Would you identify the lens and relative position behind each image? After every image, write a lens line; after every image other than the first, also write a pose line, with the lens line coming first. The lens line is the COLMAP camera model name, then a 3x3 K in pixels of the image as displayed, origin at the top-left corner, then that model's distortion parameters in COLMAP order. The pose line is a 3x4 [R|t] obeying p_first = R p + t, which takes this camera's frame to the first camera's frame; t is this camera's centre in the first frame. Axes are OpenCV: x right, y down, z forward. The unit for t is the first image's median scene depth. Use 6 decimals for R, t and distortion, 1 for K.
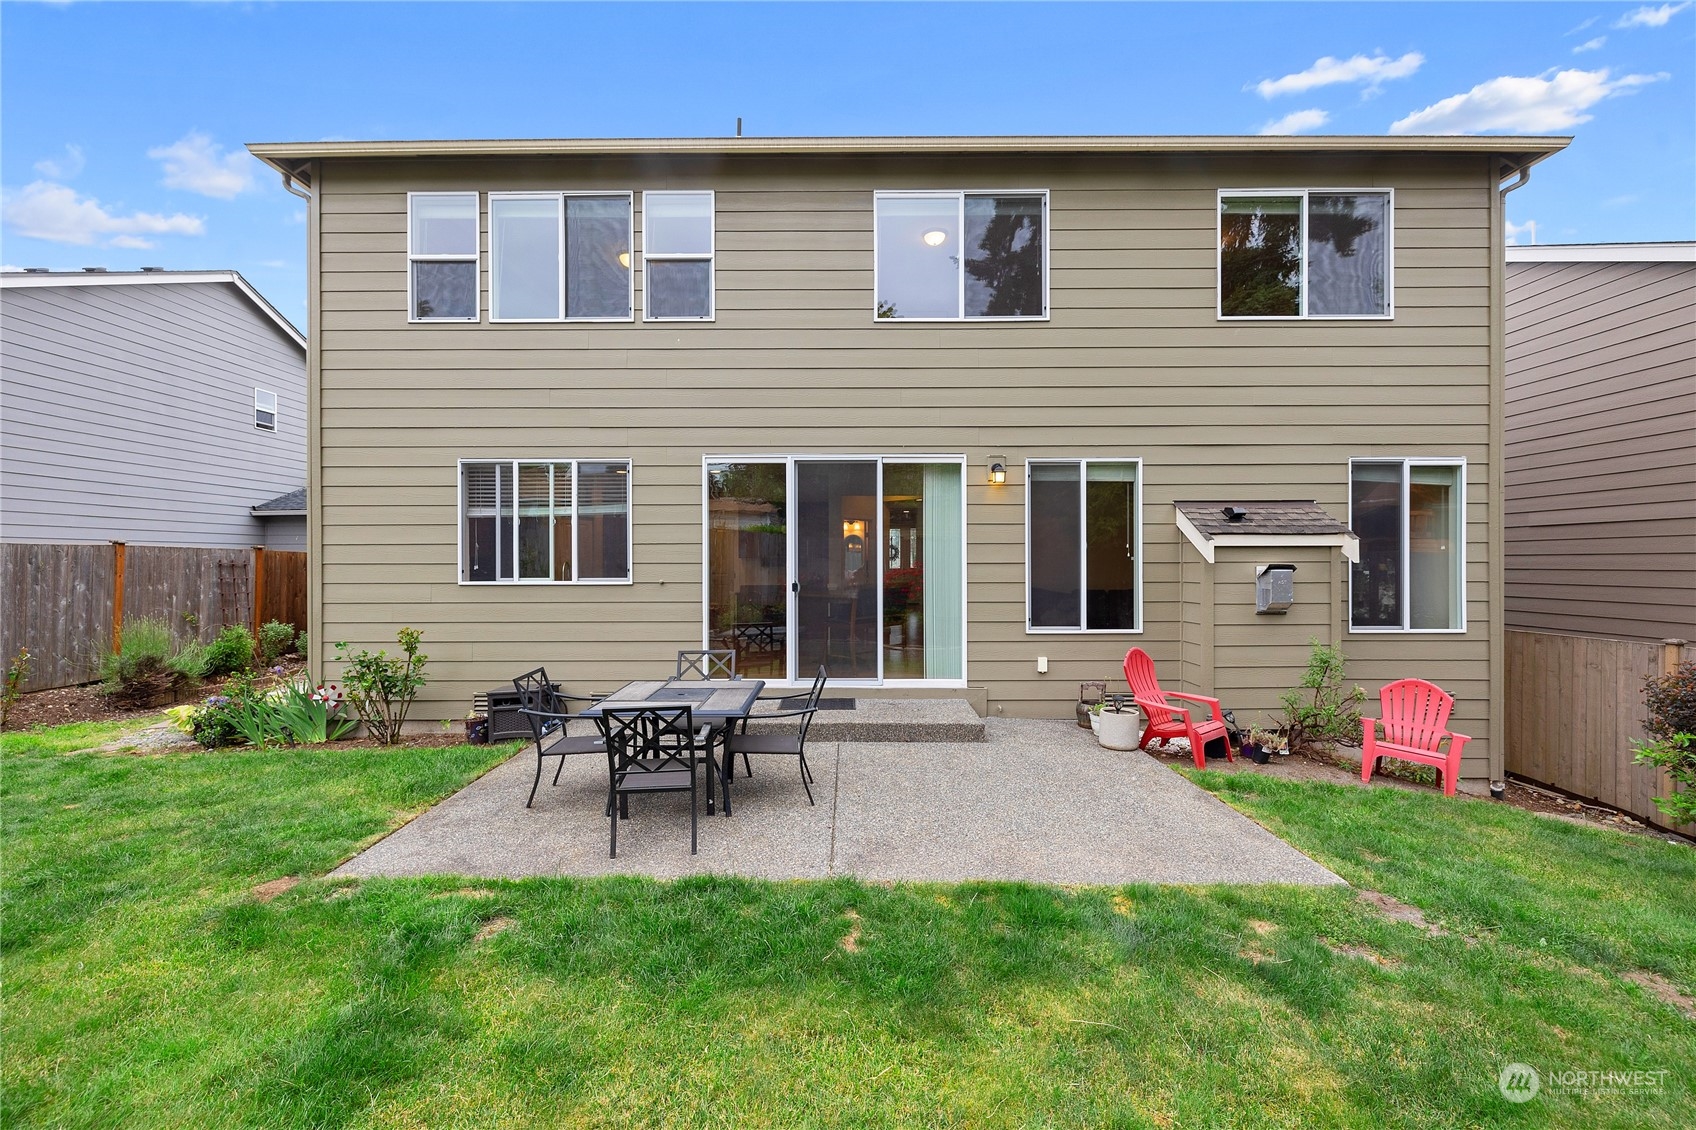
lens RADIAL K [[721.6, 0, 845.3], [0, 721.6, 565.1], [0, 0, 1]] dist [-0.000567, -0.000186]
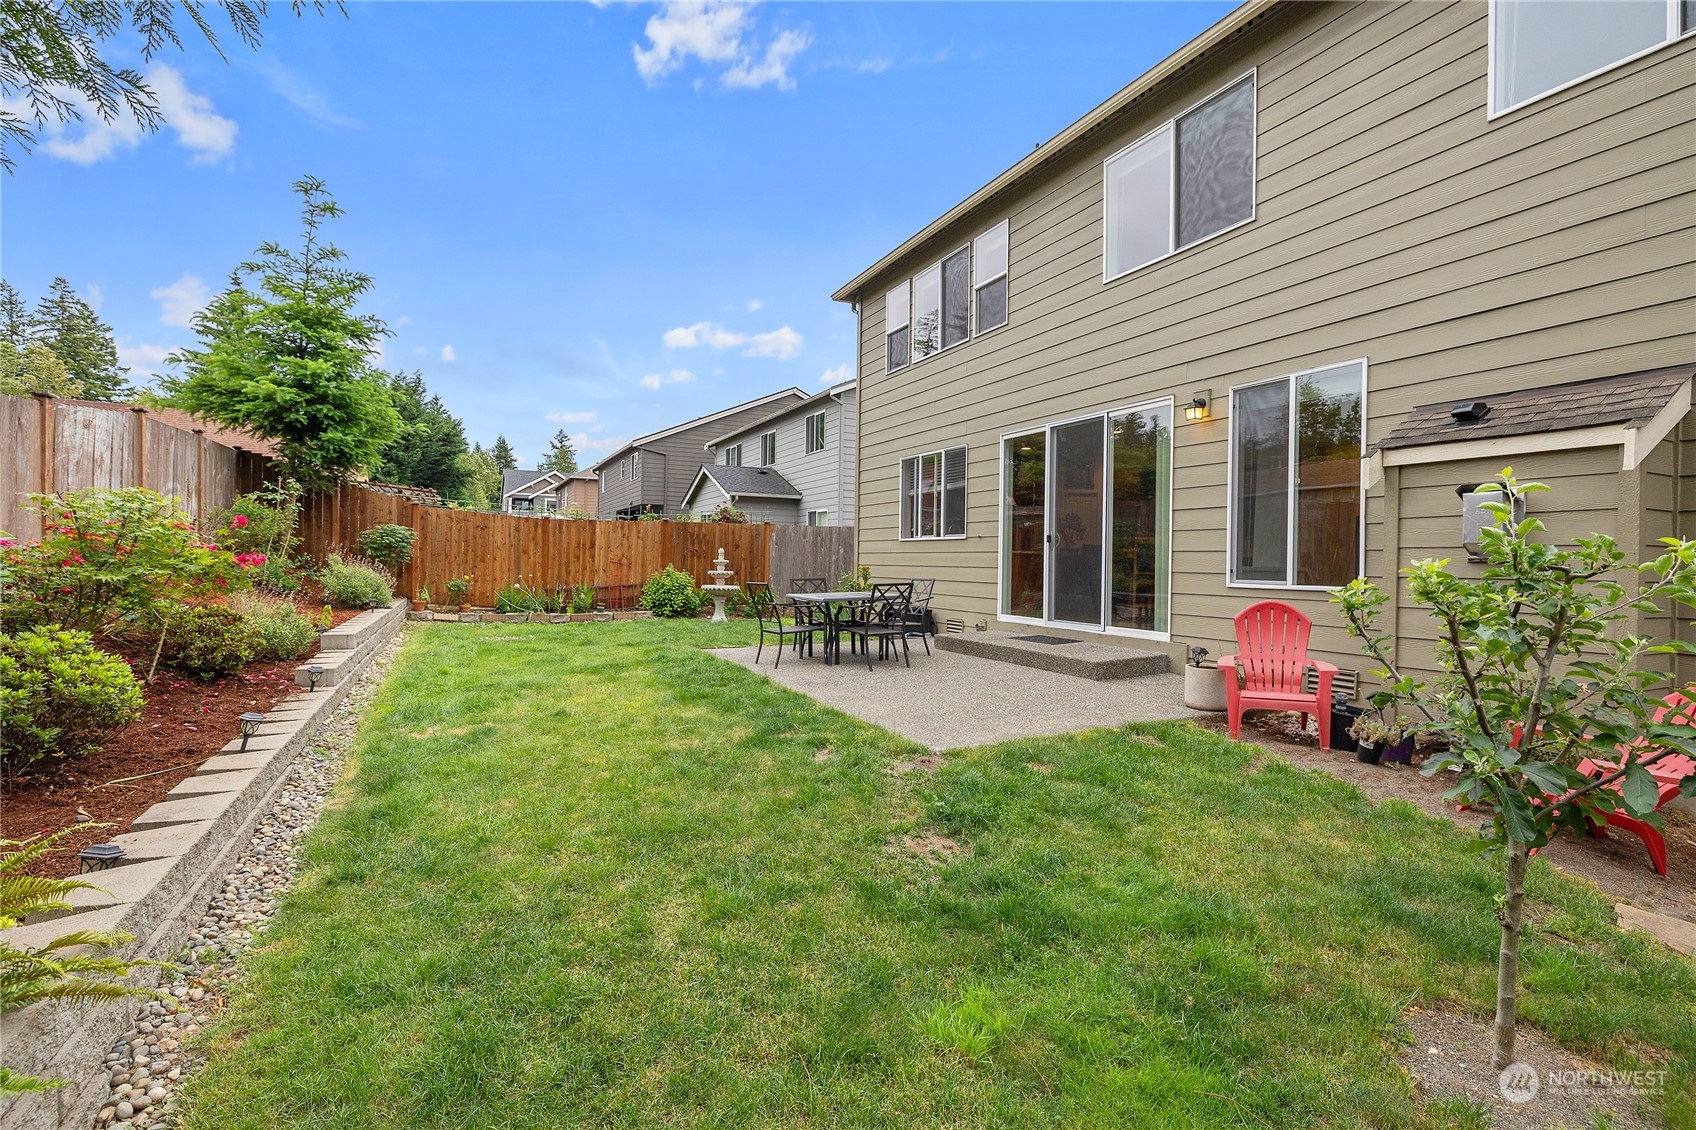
lens RADIAL K [[793.8, 0, 850.5], [0, 793.8, 562.8], [0, 0, 1]] dist [-0.001328, -0.000031]
pose [[0.444611, 0.009410, -0.895674, 0.915090], [-0.017919, 0.999838, 0.001609, 0.072454], [0.895544, 0.015334, 0.444708, 0.162253]]
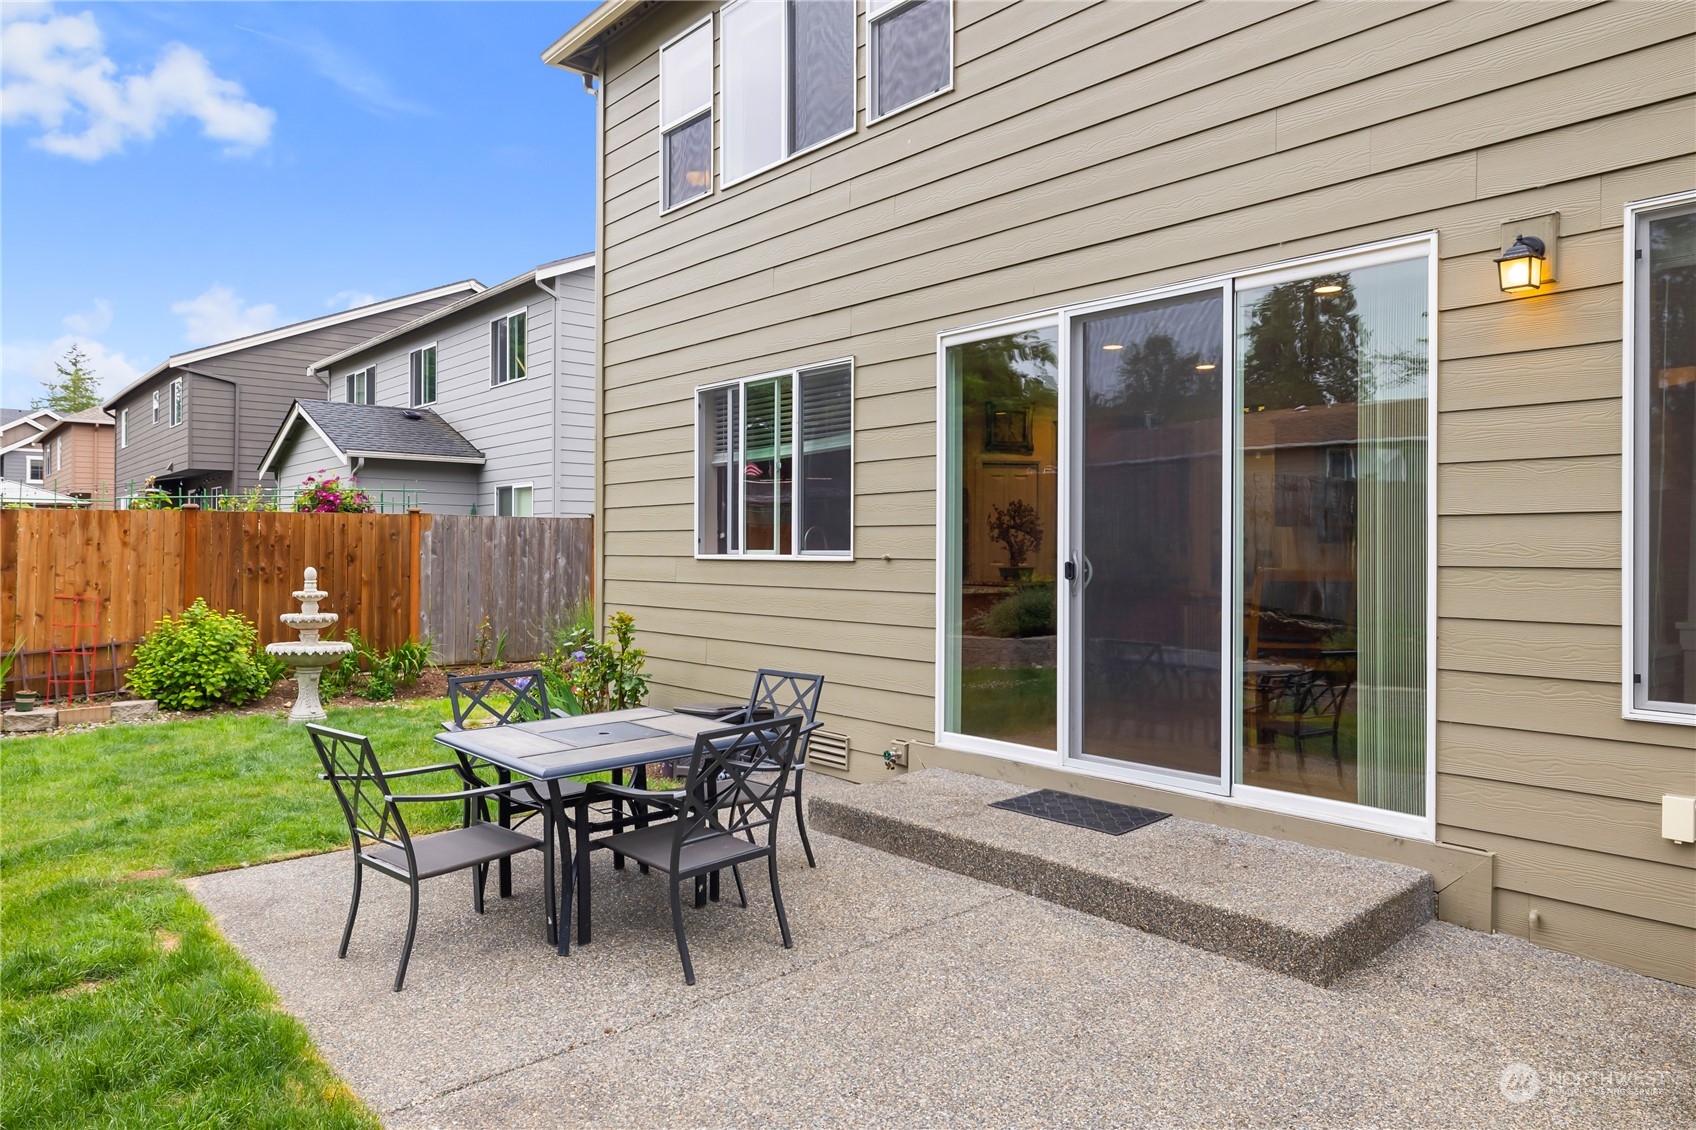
lens RADIAL K [[1094.7, 0, 842.9], [0, 1094.7, 552.5], [0, 0, 1]] dist [-0.000602, 0.001460]
pose [[0.653601, 0.005664, -0.756818, 0.402608], [-0.007614, 0.999971, 0.000908, 0.018841], [0.756801, 0.005169, 0.653624, 0.384392]]
